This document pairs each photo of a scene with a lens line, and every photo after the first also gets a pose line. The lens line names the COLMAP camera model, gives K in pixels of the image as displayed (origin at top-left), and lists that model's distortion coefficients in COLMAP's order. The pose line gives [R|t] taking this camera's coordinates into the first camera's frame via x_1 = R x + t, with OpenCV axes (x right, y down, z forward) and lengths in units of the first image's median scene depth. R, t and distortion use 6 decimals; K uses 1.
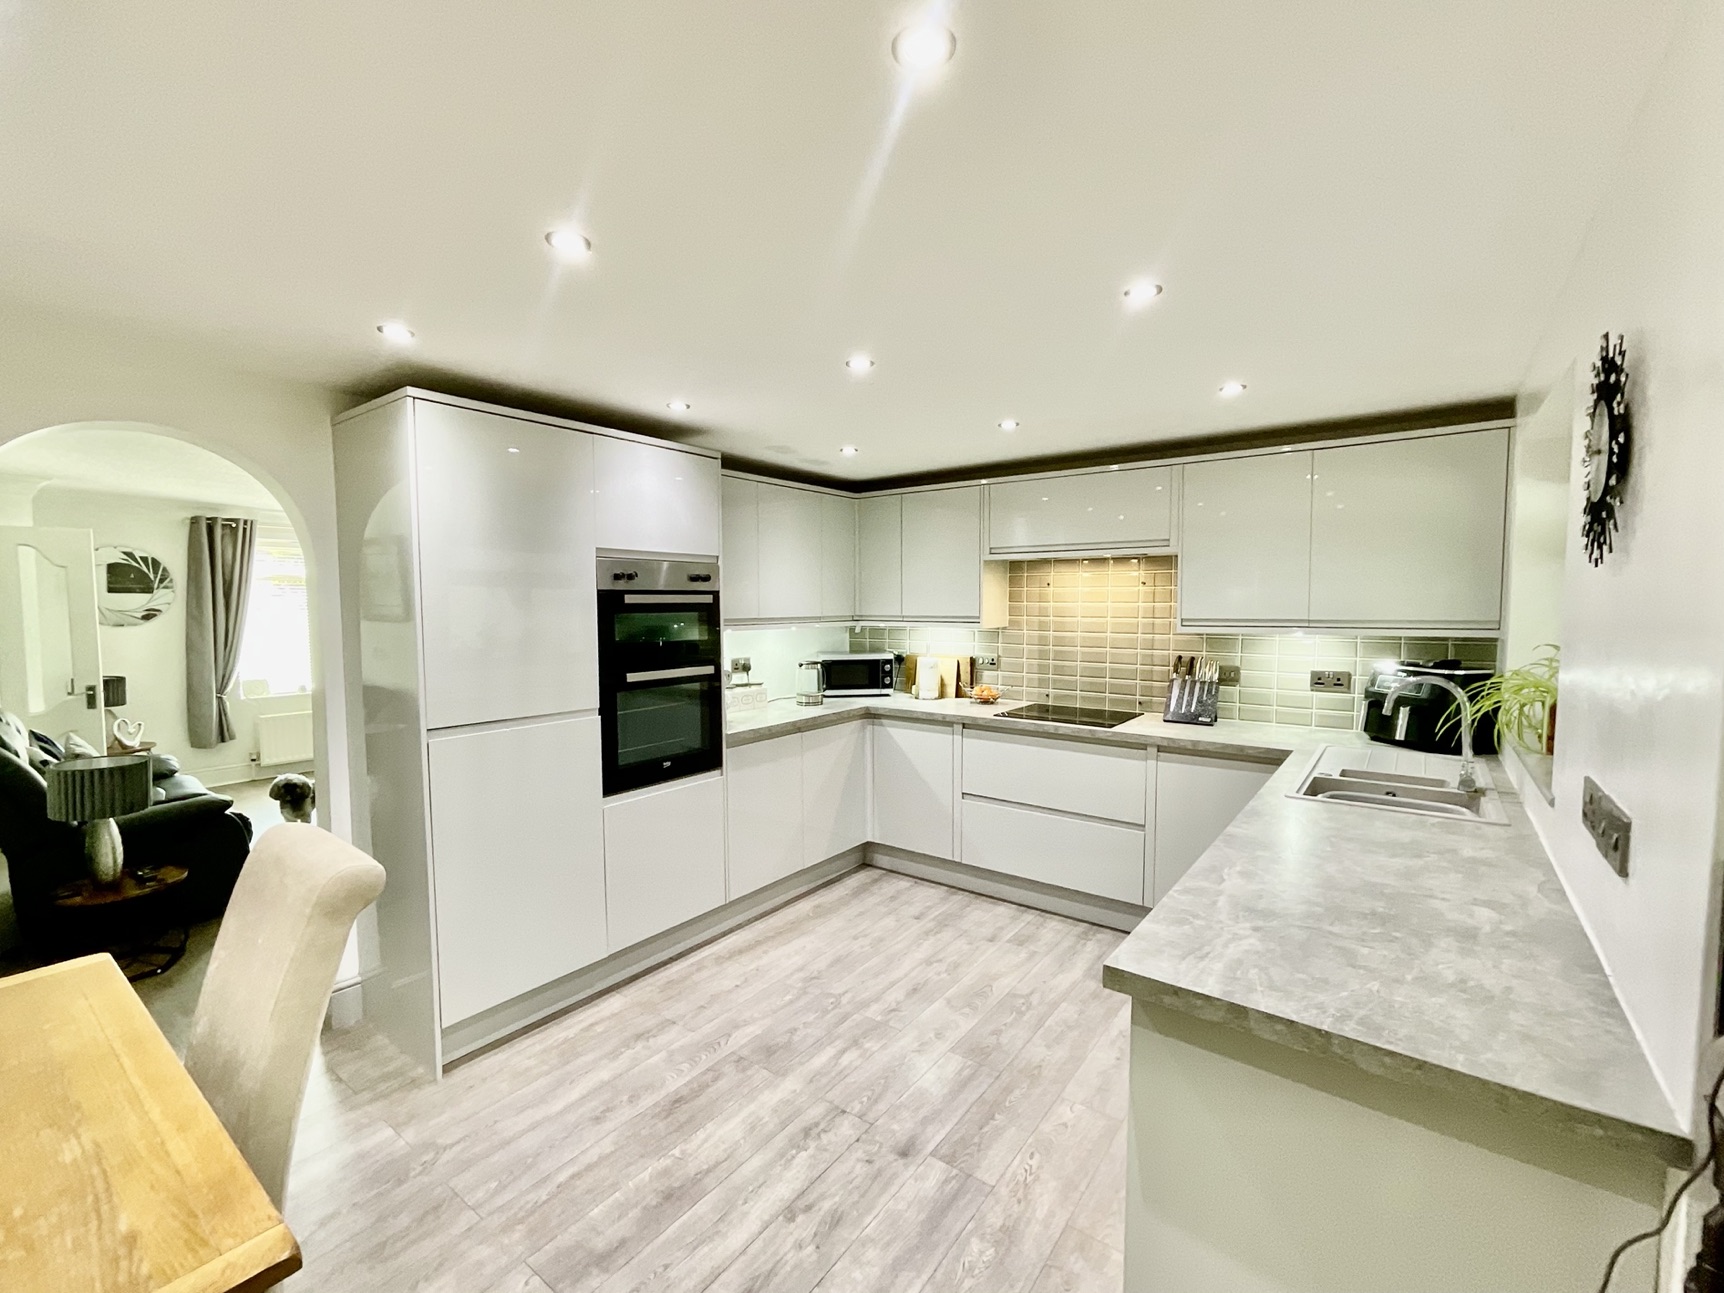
lens RADIAL K [[747.1, 0, 868.1], [0, 747.1, 650.1], [0, 0, 1]] dist [-0.002667, -0.000111]
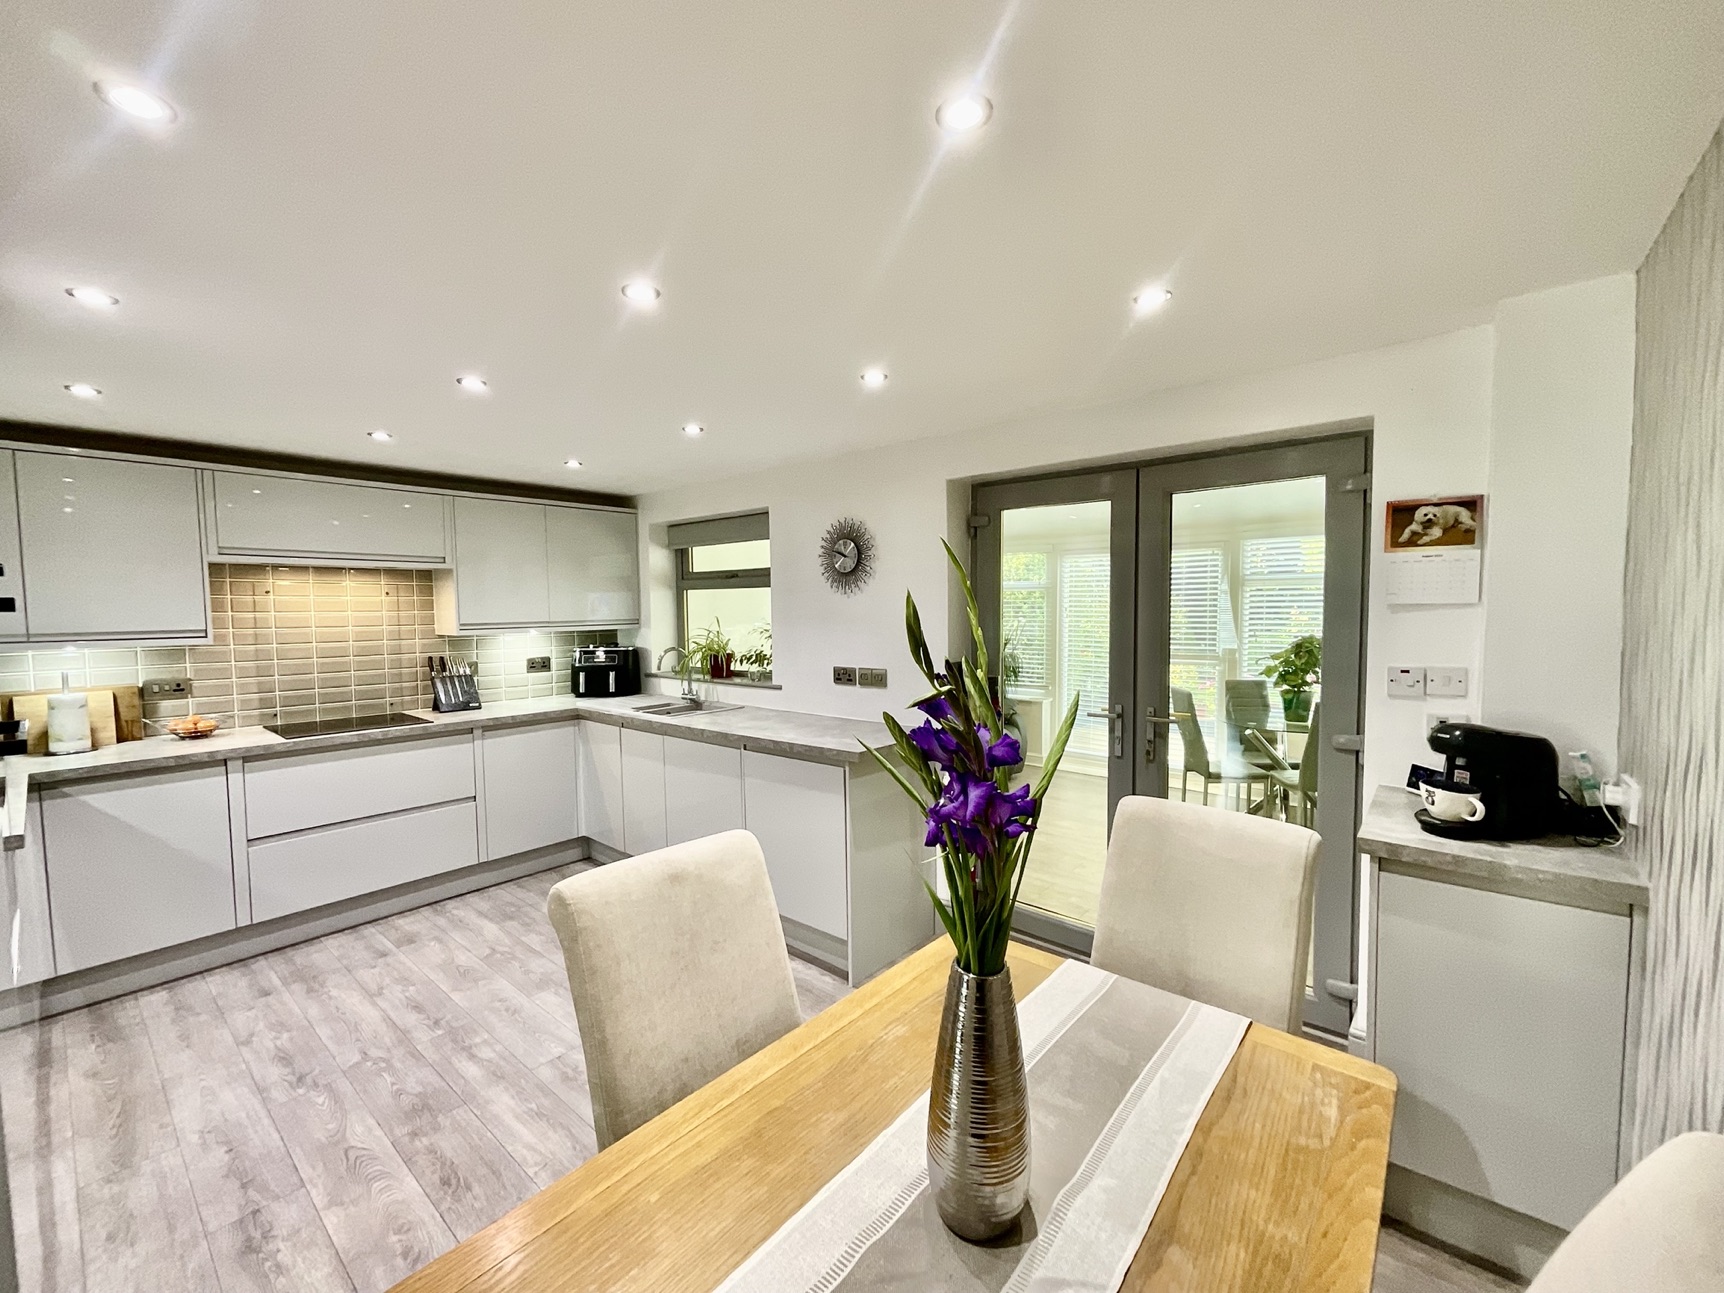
lens RADIAL K [[692.9, 0, 859.2], [0, 692.9, 647.8], [0, 0, 1]] dist [-0.000112, -0.000903]
pose [[0.060007, -0.054005, 0.996736, -0.747288], [0.077903, 0.995743, 0.049261, -0.009625], [-0.995153, 0.074692, 0.063959, 0.321538]]
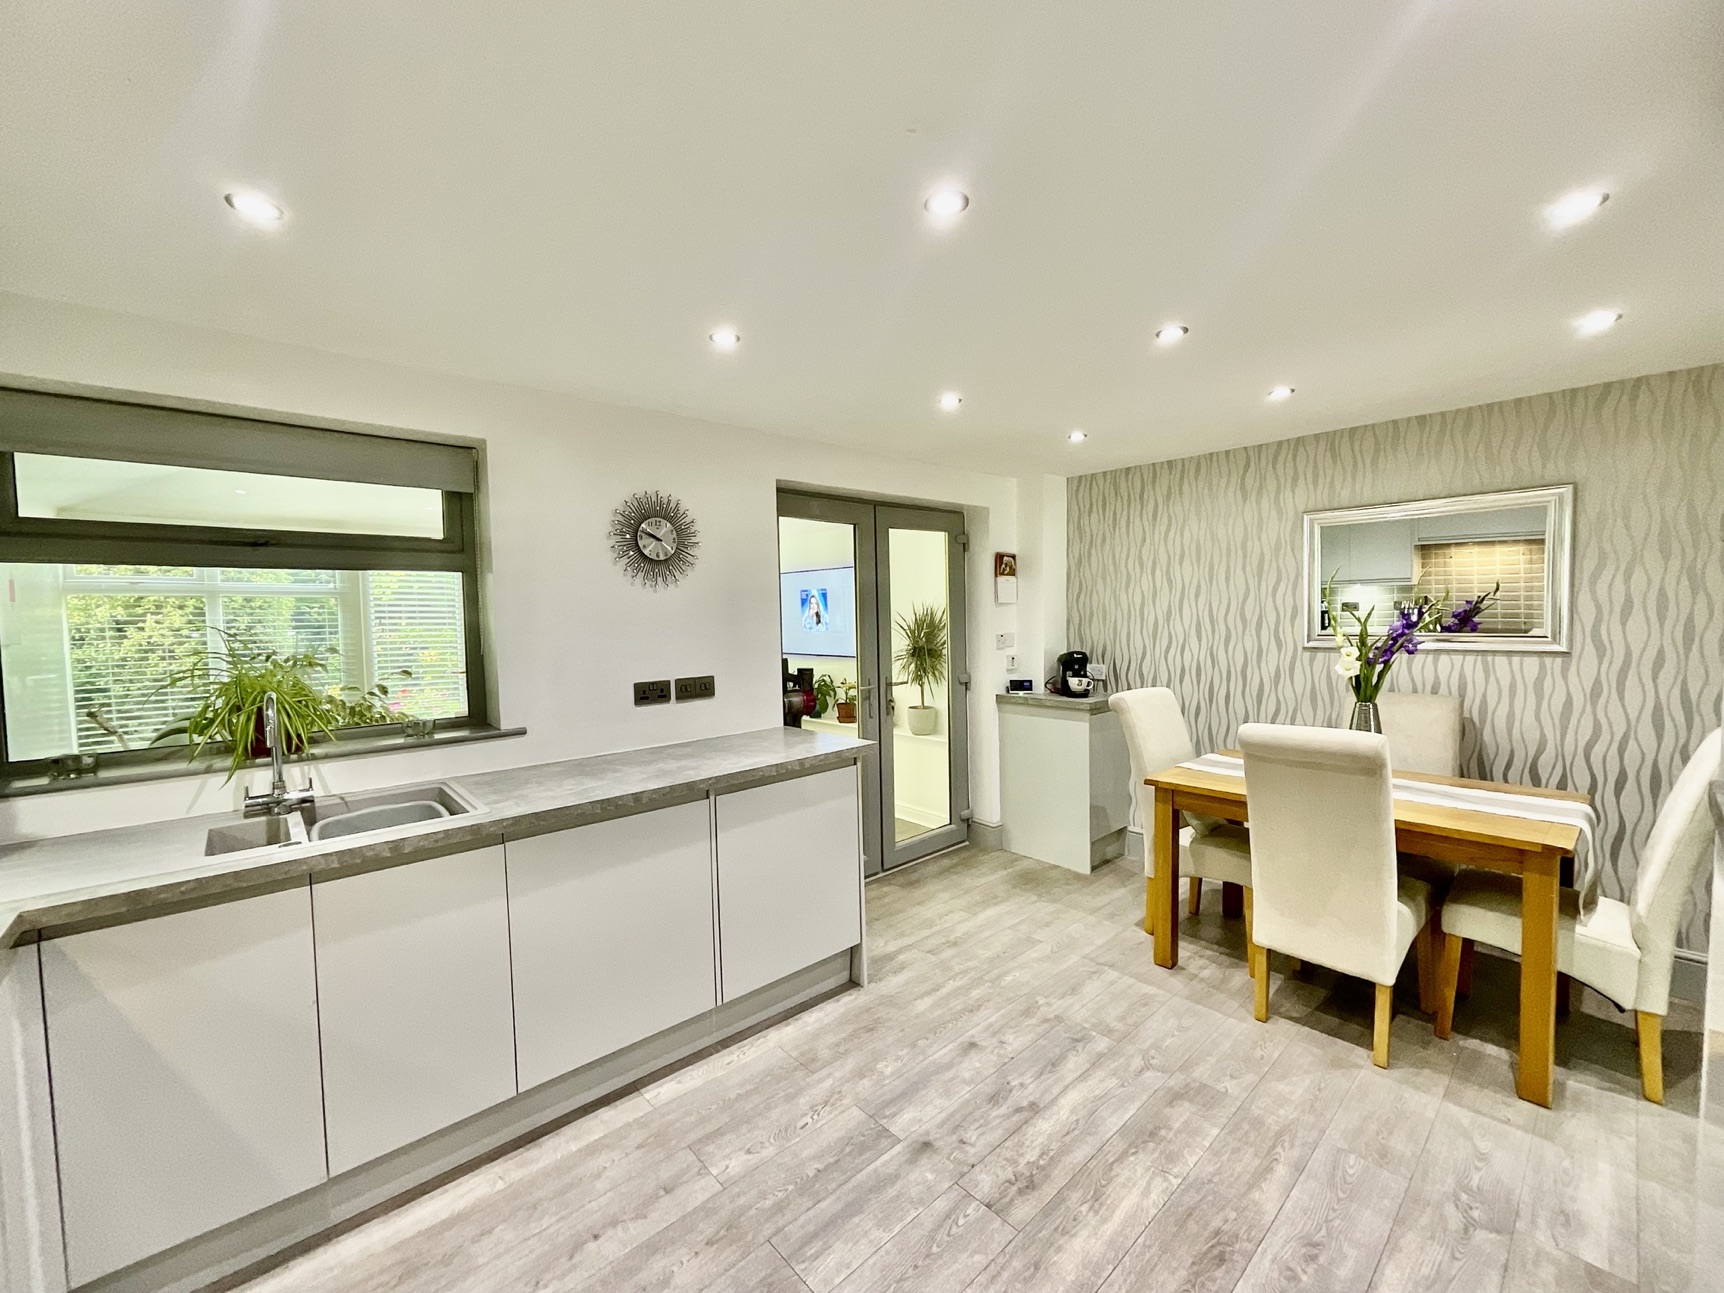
lens RADIAL K [[692.9, 0, 865.6], [0, 692.9, 647.4], [0, 0, 1]] dist [-0.000112, -0.000903]
pose [[-0.980081, 0.012811, 0.198186, -0.043338], [0.036881, 0.992300, 0.118240, -0.063018], [-0.195146, 0.123194, -0.973006, 1.246341]]
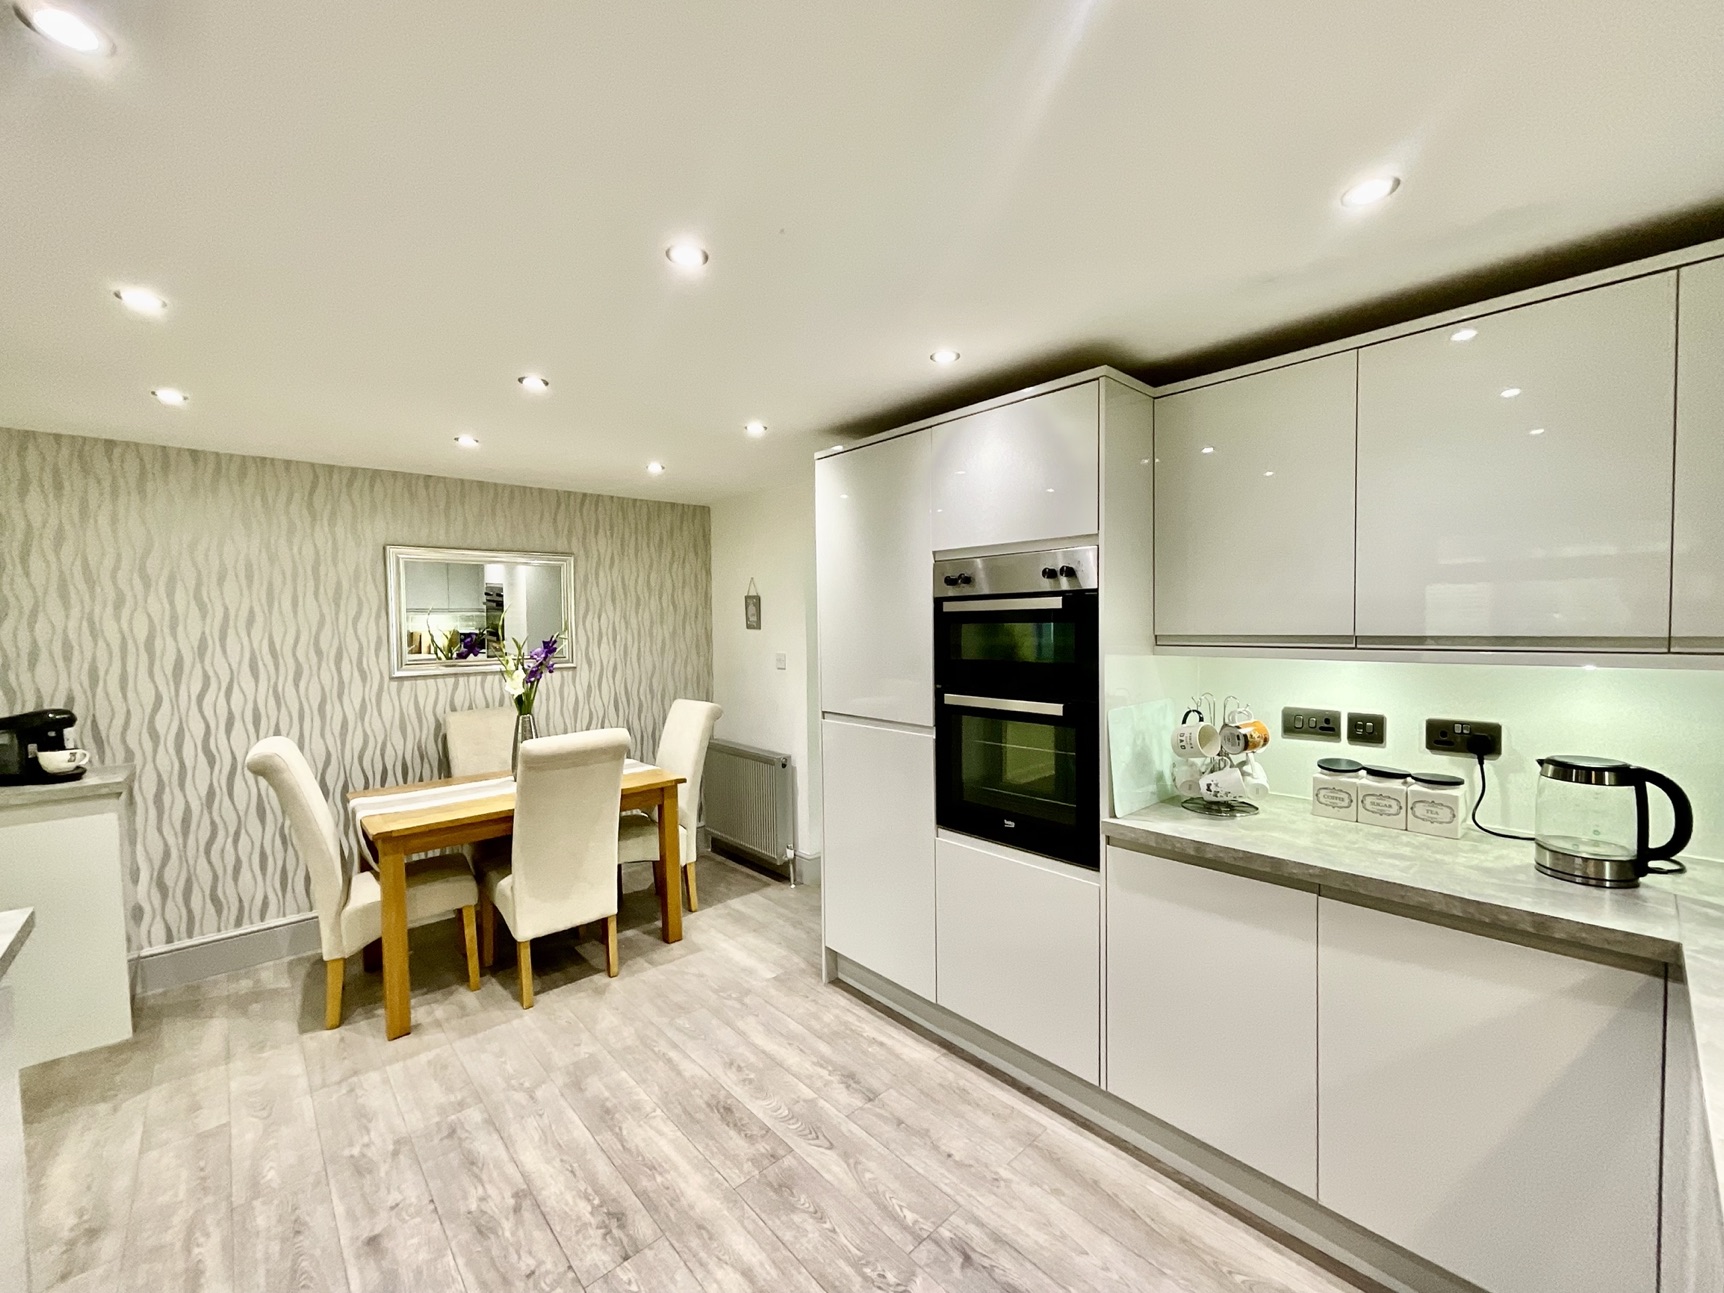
lens RADIAL K [[692.9, 0, 857.5], [0, 692.9, 649.7], [0, 0, 1]] dist [-0.000112, -0.000903]
pose [[-0.194886, 0.043433, -0.979864, 0.446515], [-0.054229, 0.997014, 0.054979, -0.053814], [0.979326, 0.063852, -0.191949, 0.985525]]
